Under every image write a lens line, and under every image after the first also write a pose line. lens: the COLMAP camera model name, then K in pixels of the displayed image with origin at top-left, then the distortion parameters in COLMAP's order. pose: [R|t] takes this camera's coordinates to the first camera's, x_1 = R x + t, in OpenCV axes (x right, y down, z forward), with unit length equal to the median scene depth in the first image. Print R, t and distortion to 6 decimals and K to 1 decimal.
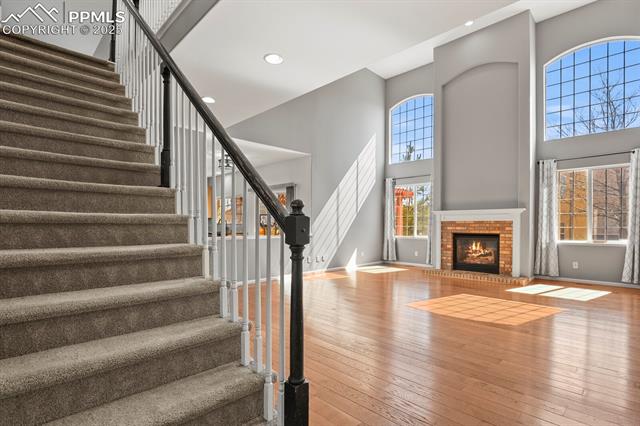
lens RADIAL K [[309.0, 0, 317.5], [0, 309.0, 227.1], [0, 0, 1]] dist [-0.013176, -0.002296]
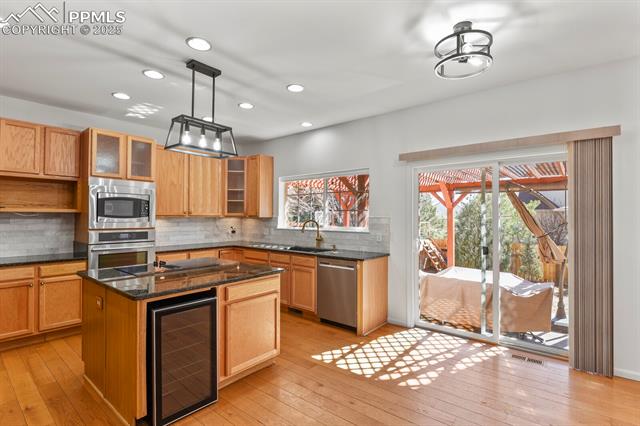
lens RADIAL K [[309.0, 0, 321.7], [0, 309.0, 213.9], [0, 0, 1]] dist [-0.013176, -0.002296]
pose [[0.995088, 0.000236, 0.098991, -0.501308], [0.001902, 0.999767, -0.021501, -0.038453], [-0.098973, 0.021584, 0.994856, 0.758691]]
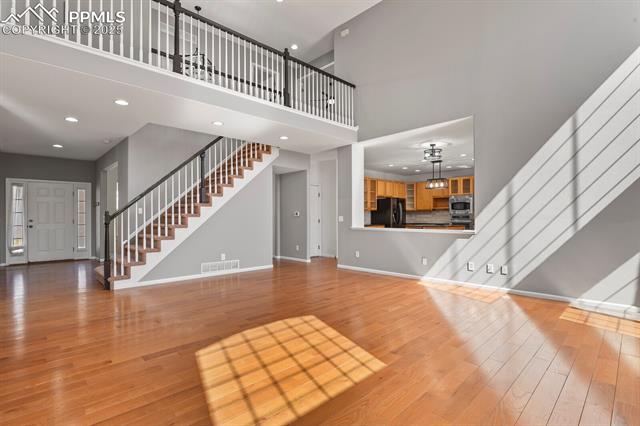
lens RADIAL K [[309.0, 0, 322.6], [0, 309.0, 216.4], [0, 0, 1]] dist [-0.013176, -0.002296]
pose [[-0.008814, -0.002701, -0.999958, 0.726688], [-0.006419, 0.999976, -0.002645, -0.003653], [0.999941, 0.006395, -0.008832, 0.710829]]
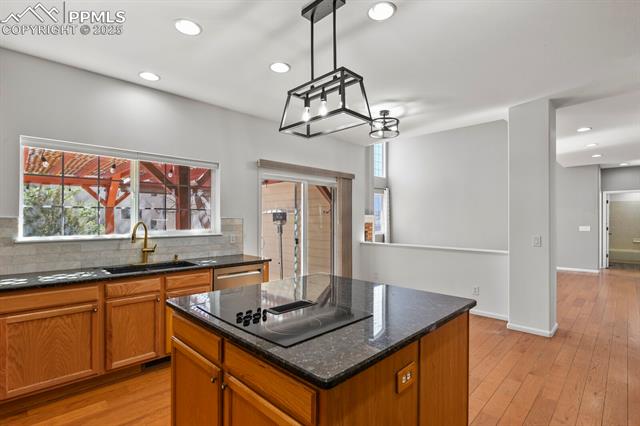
lens RADIAL K [[309.0, 0, 320.2], [0, 309.0, 215.6], [0, 0, 1]] dist [-0.013176, -0.002296]
pose [[0.006195, 0.003125, 0.999976, -0.920895], [0.010380, 0.999941, -0.003189, -0.045750], [-0.999927, 0.010399, 0.006162, 1.198441]]
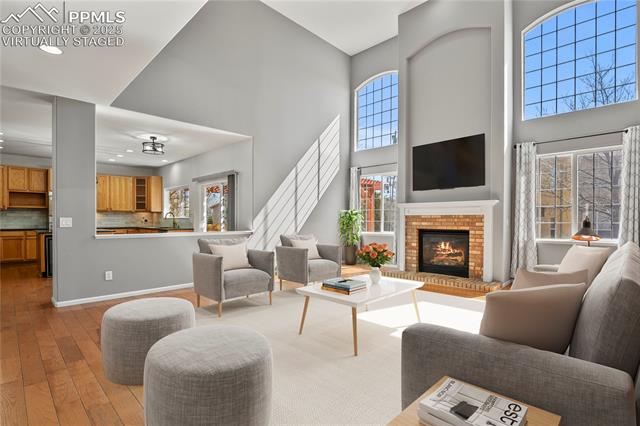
lens RADIAL K [[309.0, 0, 317.5], [0, 309.0, 223.0], [0, 0, 1]] dist [-0.013176, -0.002296]
pose [[0.999918, 0.001216, 0.012725, 0.159447], [-0.001258, 0.999994, 0.003334, -0.000533], [-0.012721, -0.003349, 0.999913, 0.153794]]
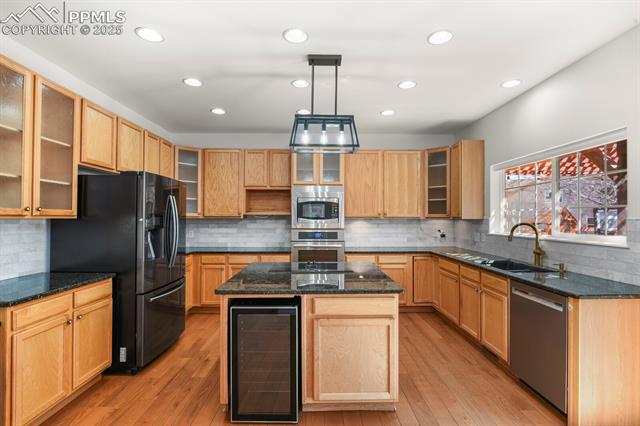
lens RADIAL K [[309.0, 0, 320.1], [0, 309.0, 215.8], [0, 0, 1]] dist [-0.013176, -0.002296]
pose [[0.718336, -0.006821, -0.695663, -0.349466], [-0.008776, 0.999784, -0.018864, -0.039165], [0.695641, 0.019656, 0.718120, 0.907567]]
